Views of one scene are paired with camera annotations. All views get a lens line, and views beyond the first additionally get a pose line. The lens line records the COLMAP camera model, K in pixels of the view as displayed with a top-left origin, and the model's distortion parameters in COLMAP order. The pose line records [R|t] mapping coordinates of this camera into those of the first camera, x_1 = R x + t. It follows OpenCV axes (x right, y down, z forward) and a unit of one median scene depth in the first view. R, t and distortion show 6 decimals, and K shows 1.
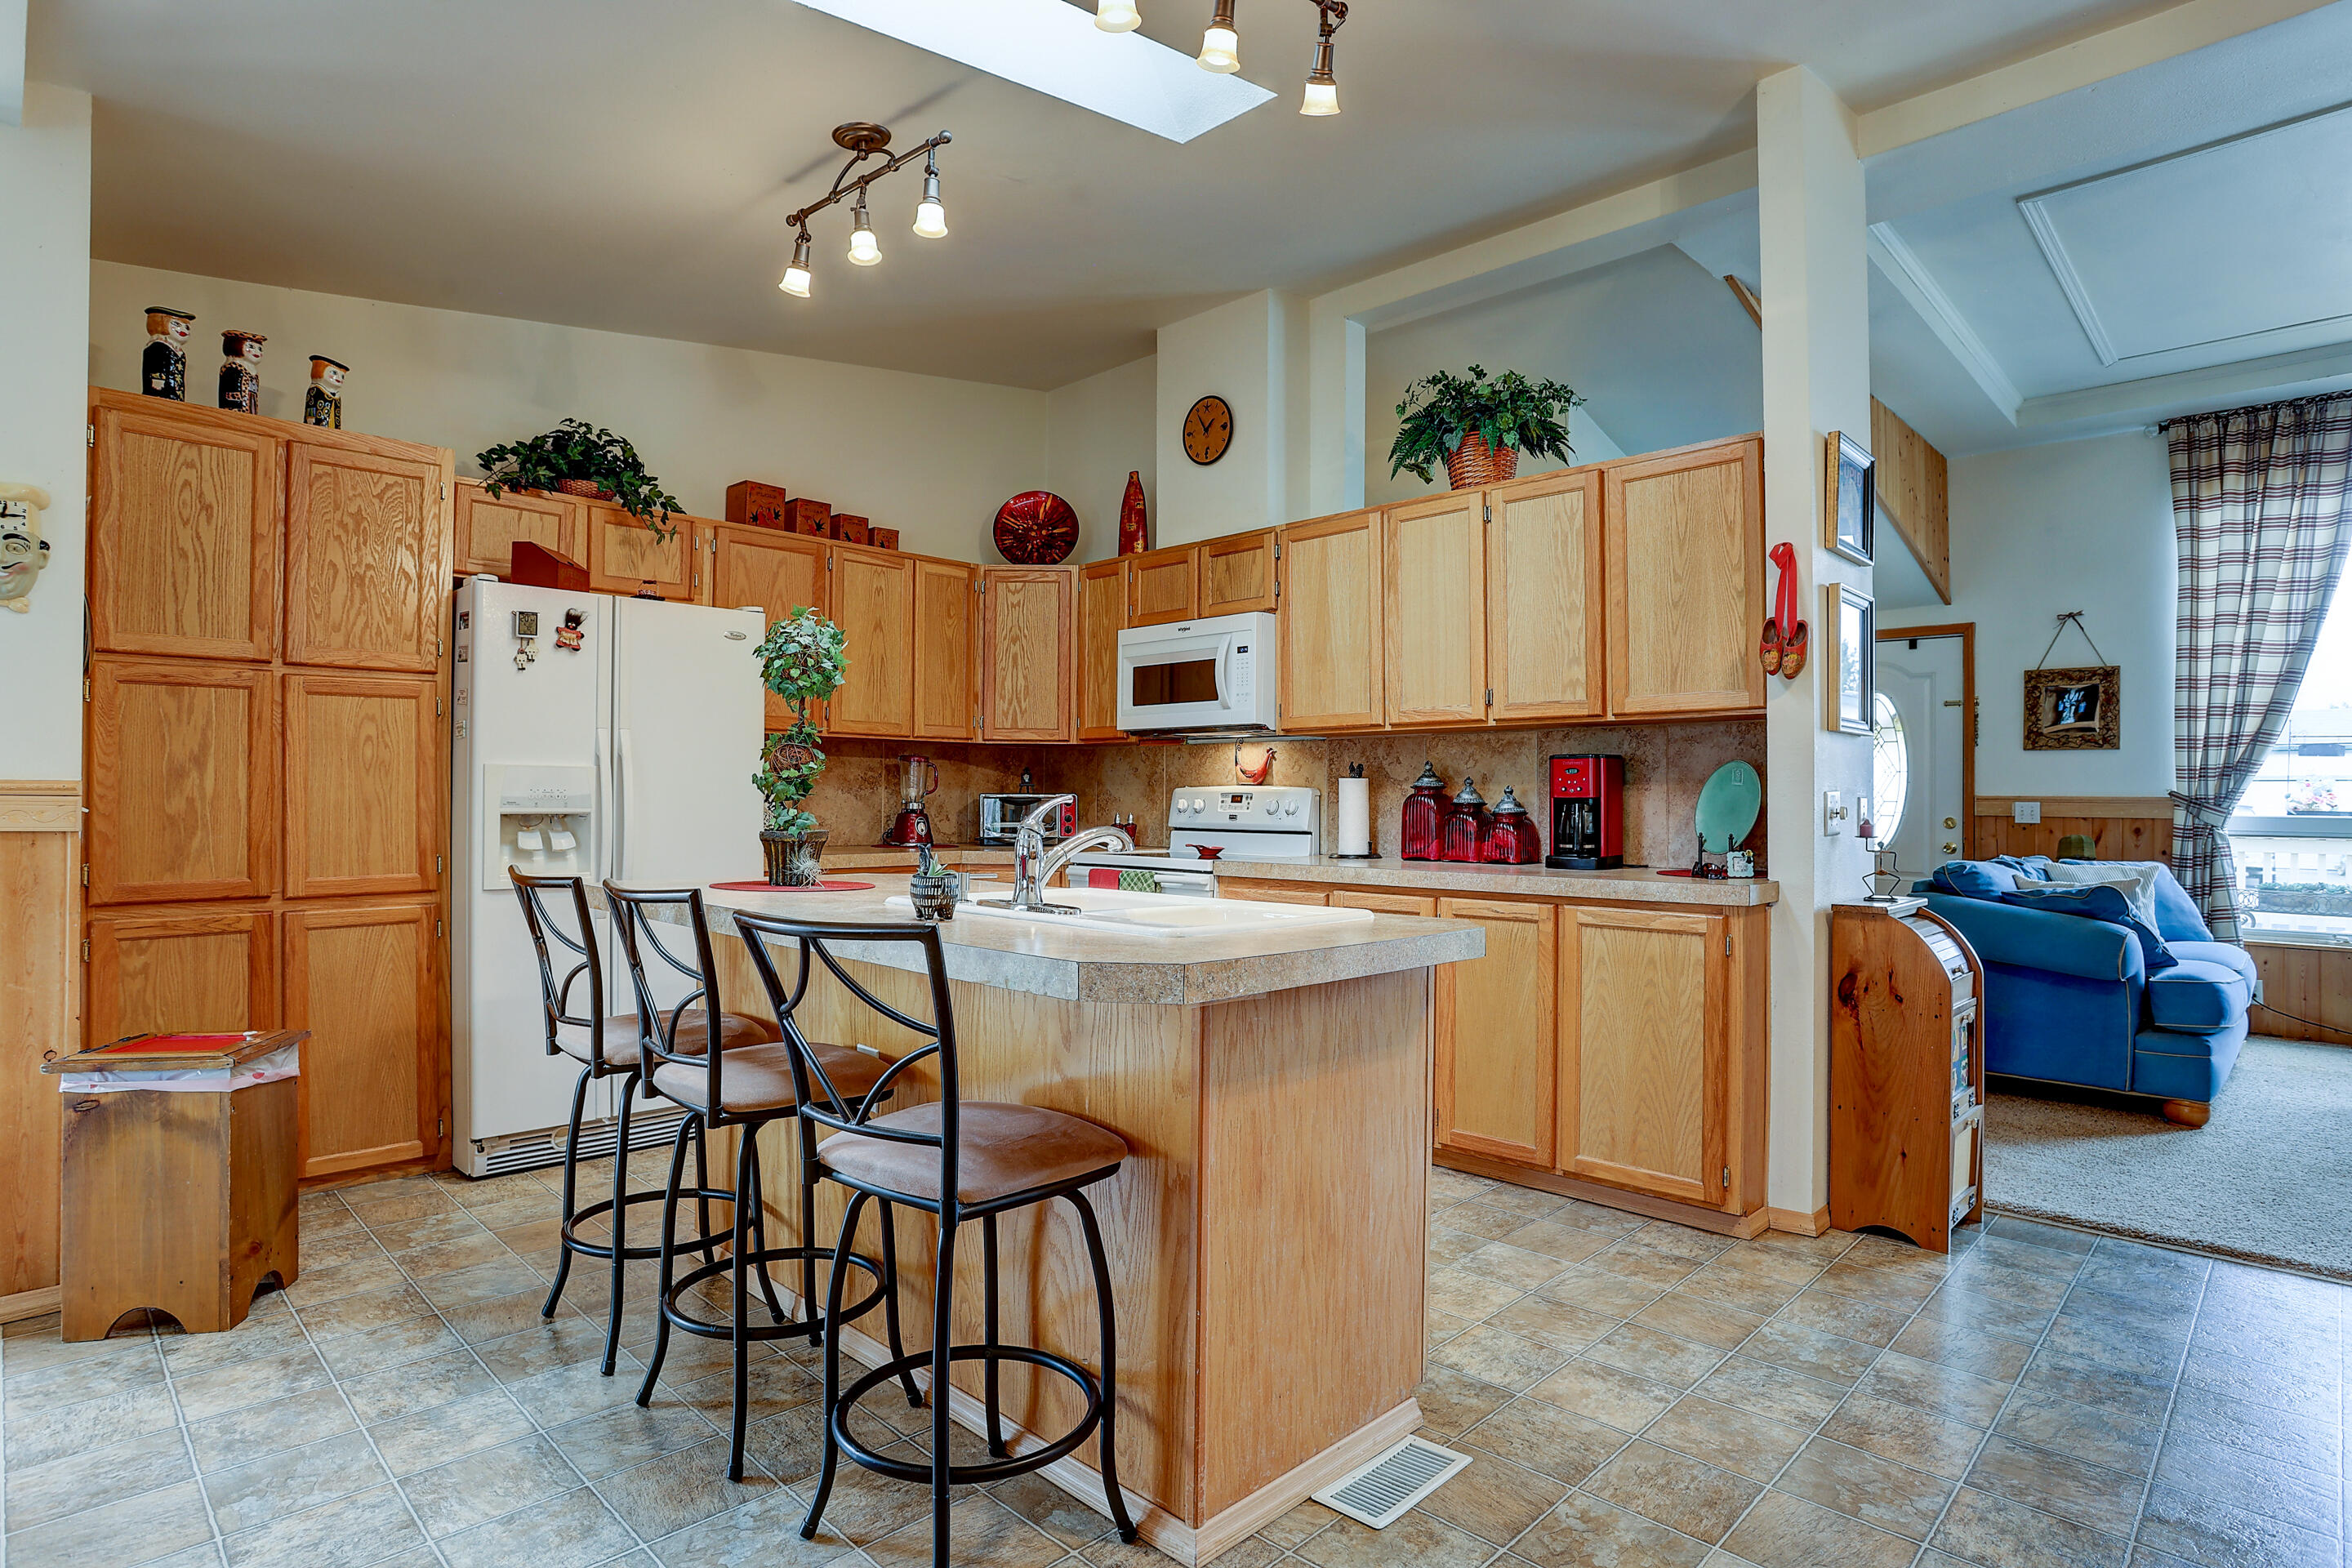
lens RADIAL K [[1230.8, 0, 1176.0], [0, 1230.8, 784.0], [0, 0, 1]] dist [-0.077866, 0.037683]
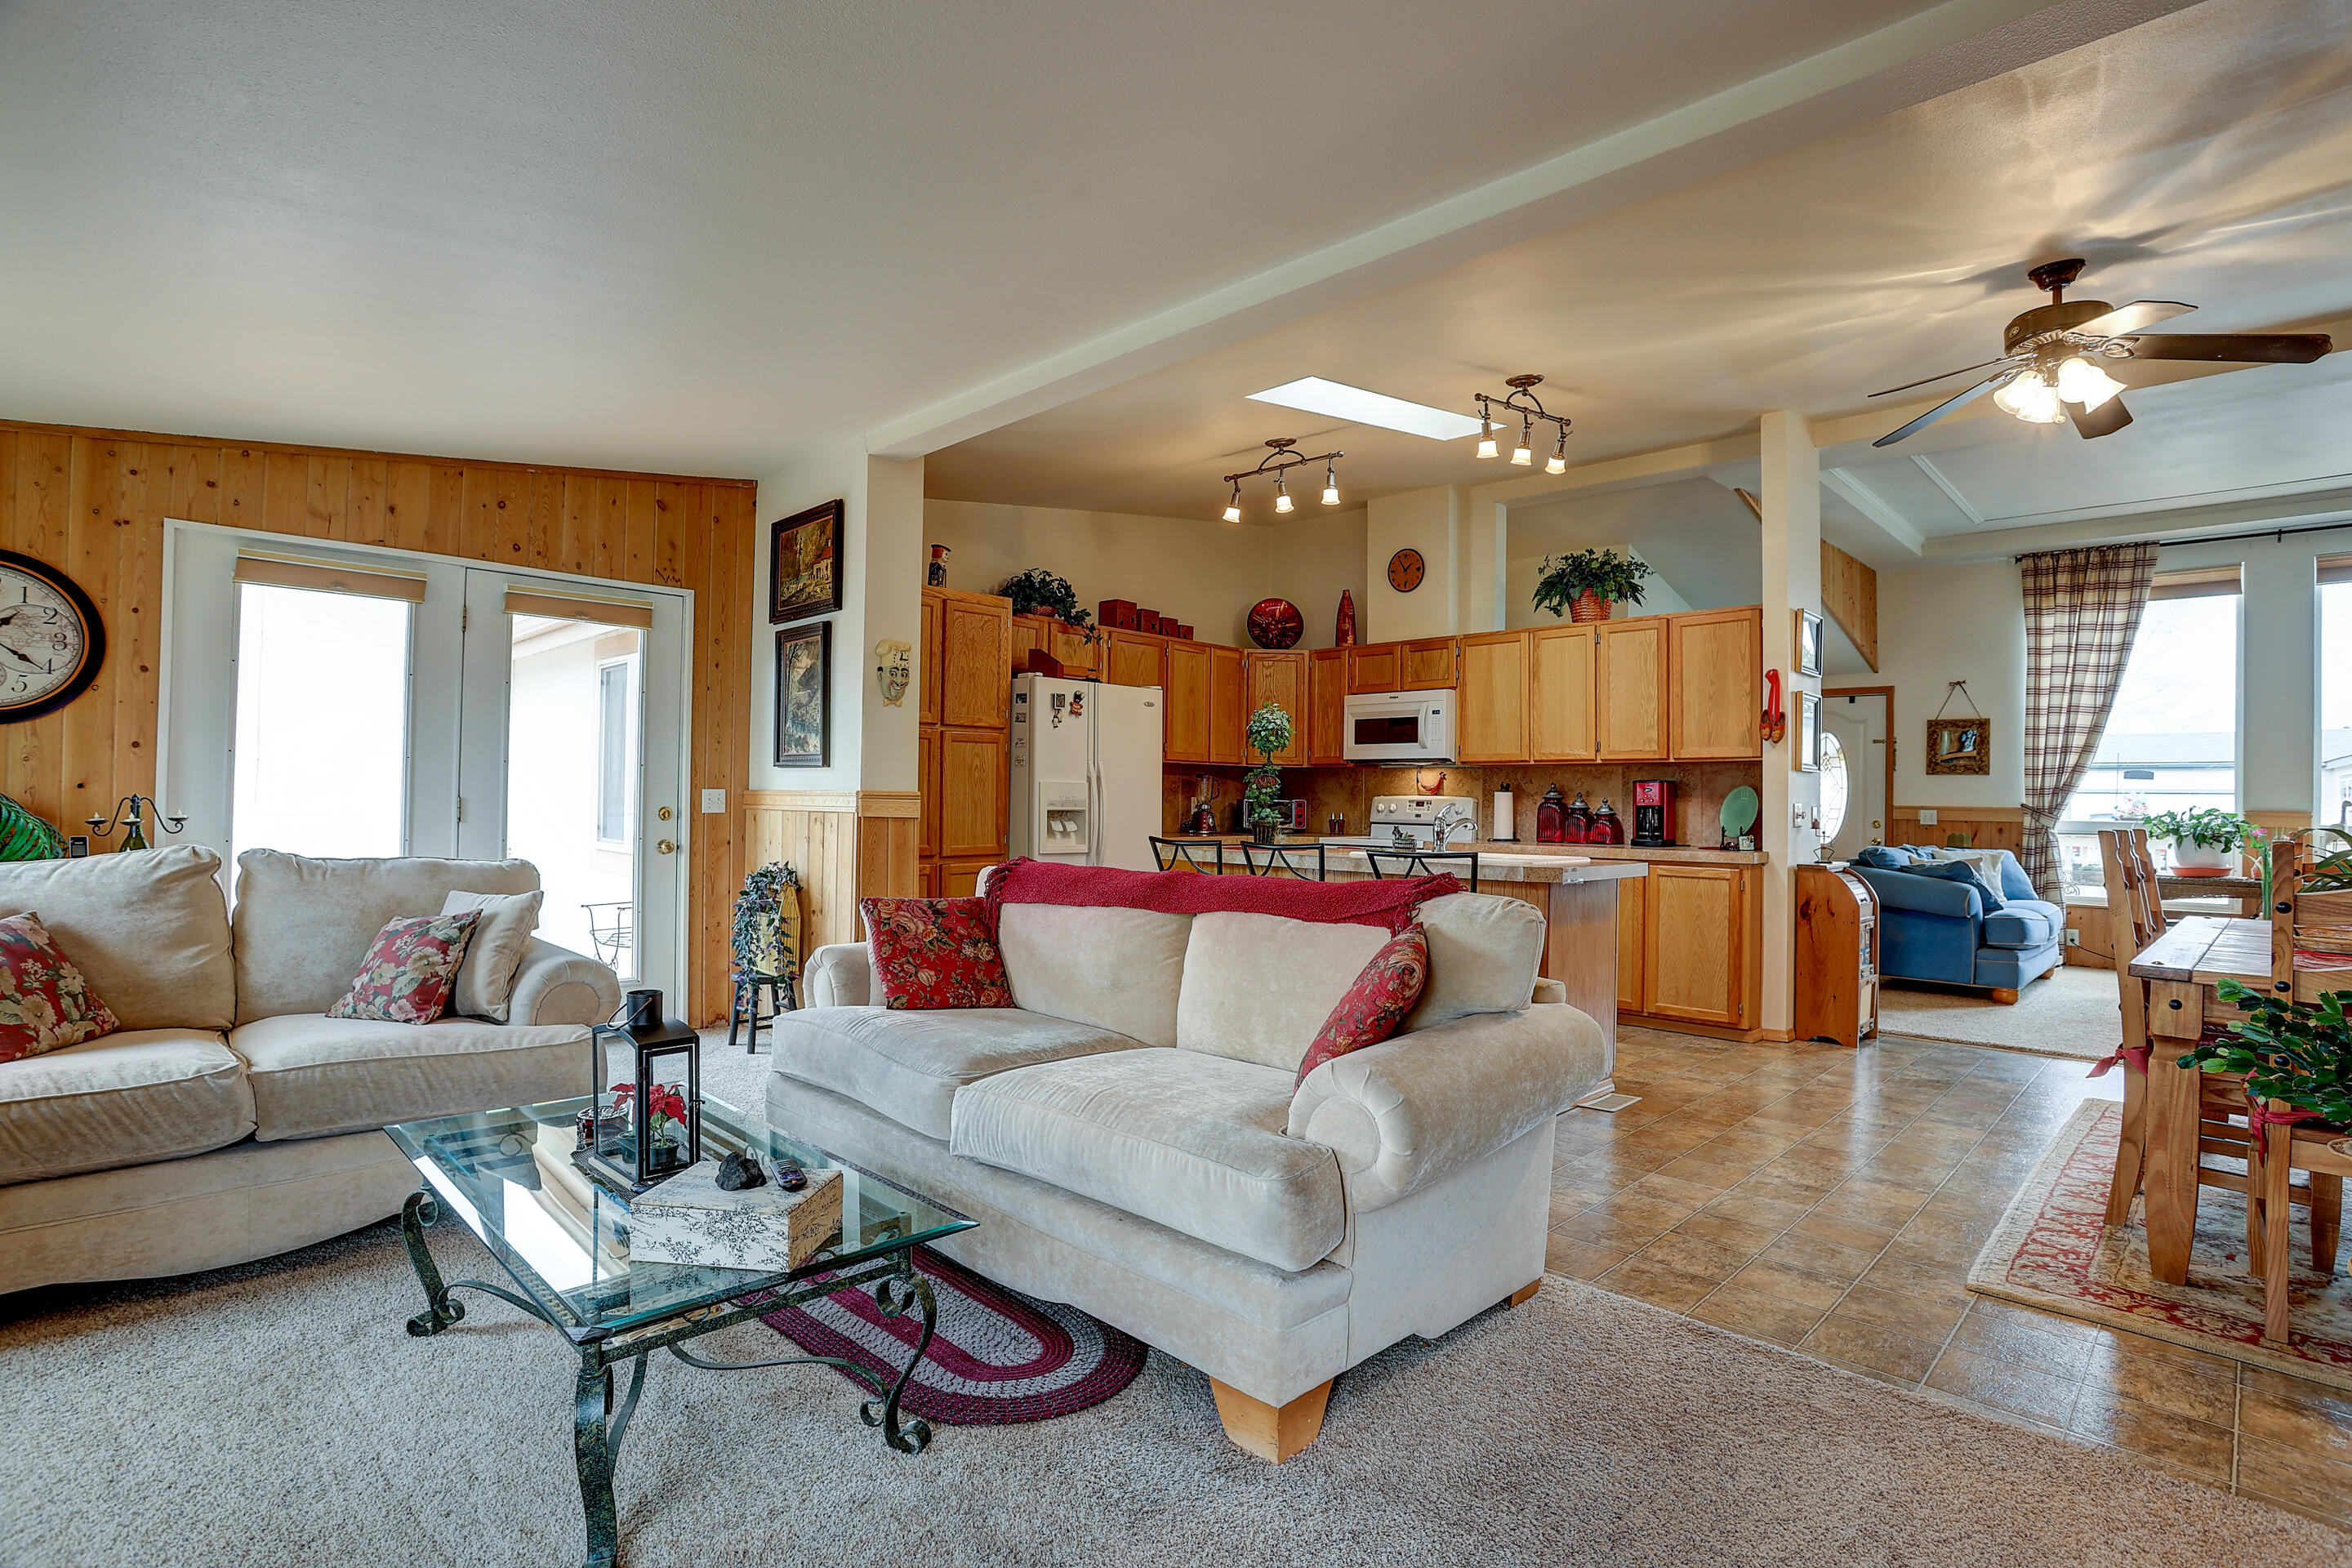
lens RADIAL K [[1145.2, 0, 1184.0], [0, 1145.2, 788.0], [0, 0, 1]] dist [-0.073122, 0.029705]
pose [[0.999965, 0.007970, 0.002486, -0.316758], [-0.007972, 0.999968, 0.000708, -0.008860], [-0.002480, -0.000728, 0.999997, -0.568193]]
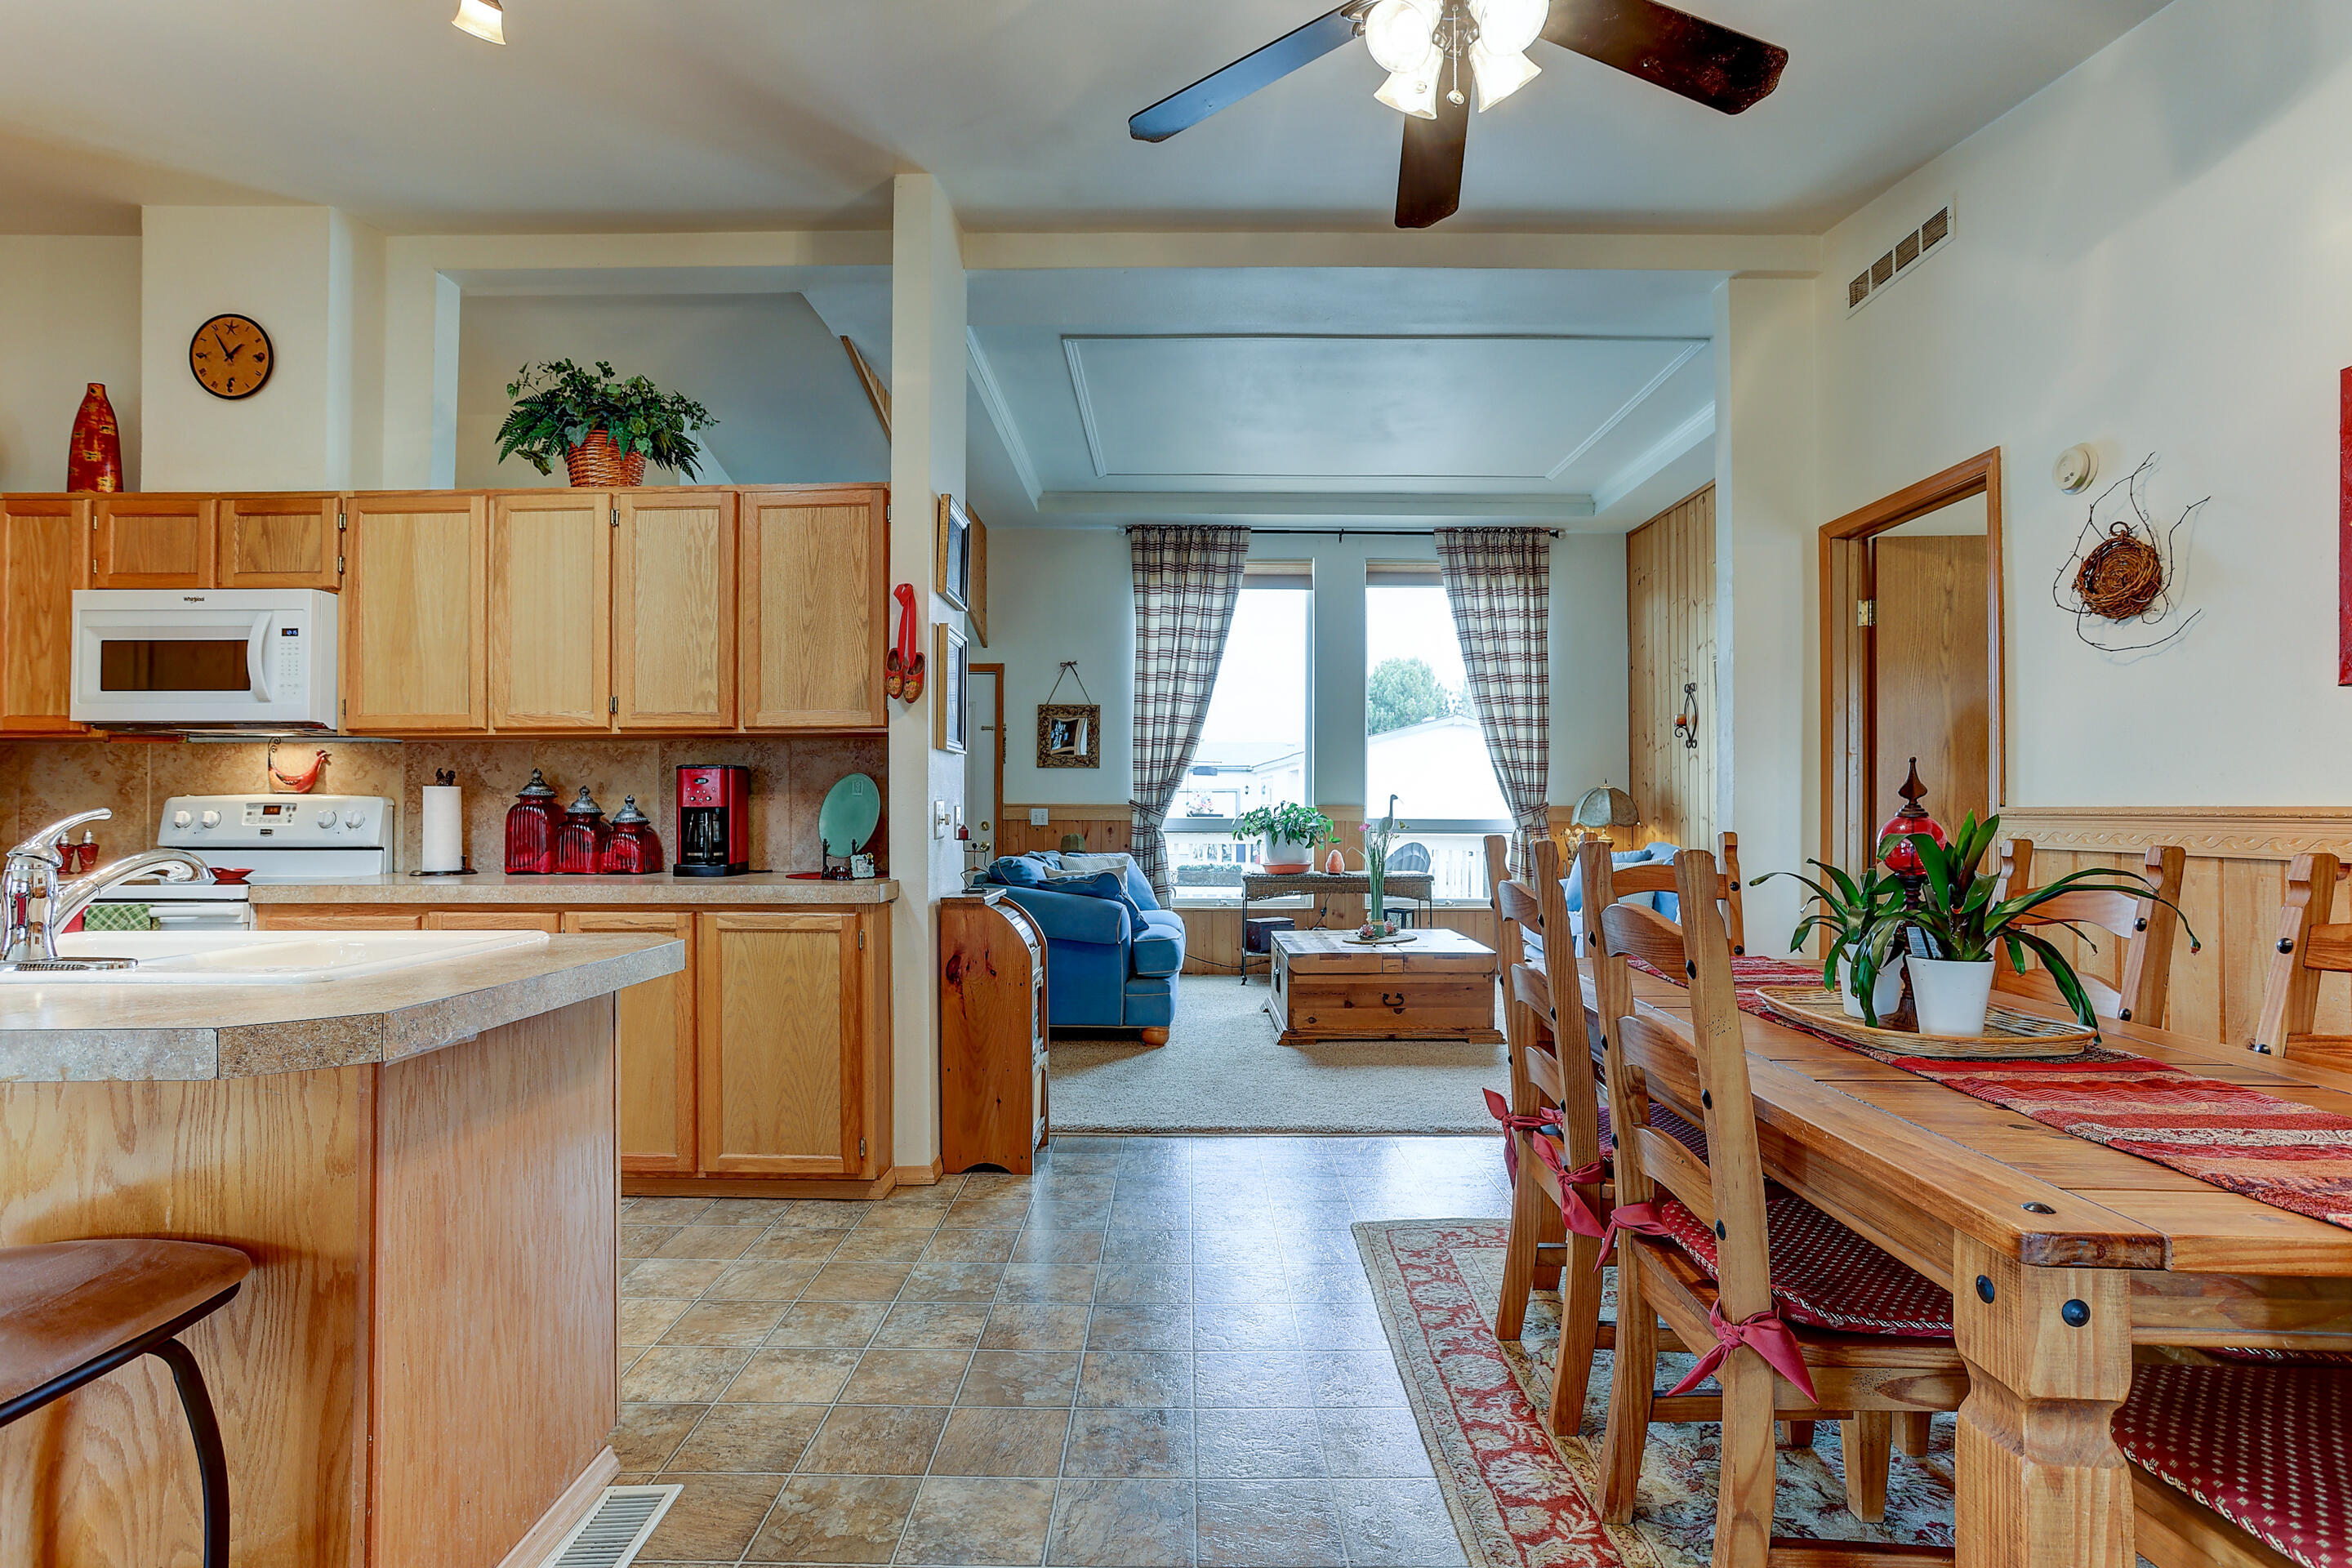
lens RADIAL K [[1151.4, 0, 1183.7], [0, 1151.4, 791.1], [0, 0, 1]] dist [-0.056831, 0.035271]
pose [[0.714138, 0.004118, 0.699992, -0.053583], [-0.003300, 0.999991, -0.002516, -0.001088], [-0.699997, -0.000513, 0.714146, 0.030073]]
